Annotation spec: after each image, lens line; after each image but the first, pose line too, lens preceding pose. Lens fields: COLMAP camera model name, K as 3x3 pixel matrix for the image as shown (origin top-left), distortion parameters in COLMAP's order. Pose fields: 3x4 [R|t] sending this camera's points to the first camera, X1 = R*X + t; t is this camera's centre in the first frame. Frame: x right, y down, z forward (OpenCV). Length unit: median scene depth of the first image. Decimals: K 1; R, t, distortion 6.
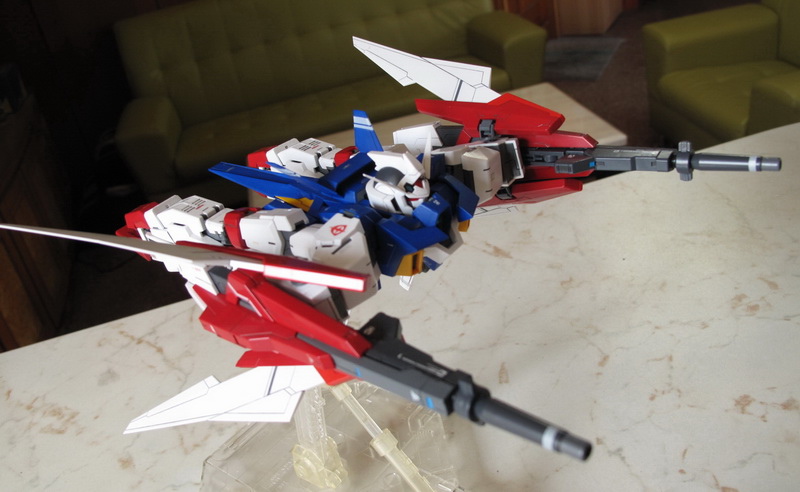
lens RADIAL K [[733.1, 0, 405.9], [0, 733.1, 236.3], [0, 0, 1]] dist [-0.136728, 0.093077]
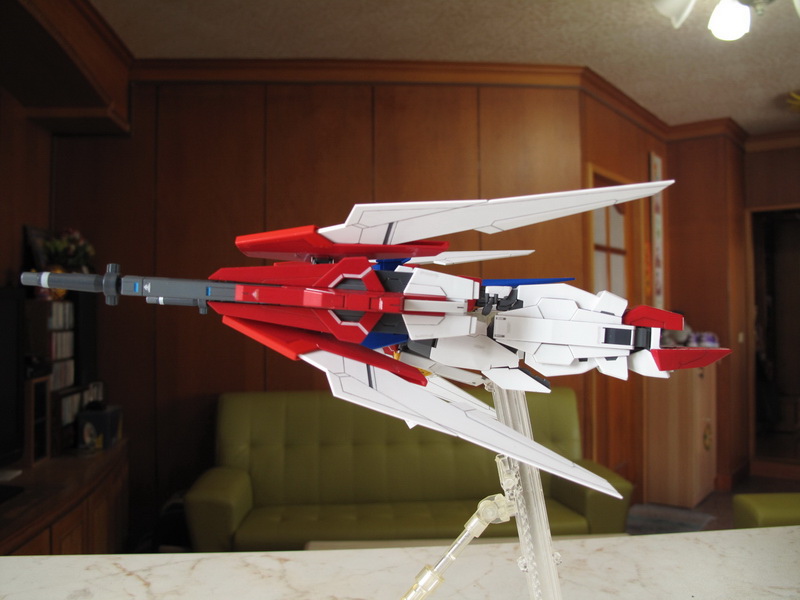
lens RADIAL K [[728.0, 0, 403.2], [0, 728.0, 299.4], [0, 0, 1]] dist [-0.139560, 0.103035]
pose [[0.973432, 0.160588, -0.163225, 0.047643], [-0.220399, 0.850409, -0.477733, 0.196759], [0.062090, 0.501015, 0.863209, 0.092863]]
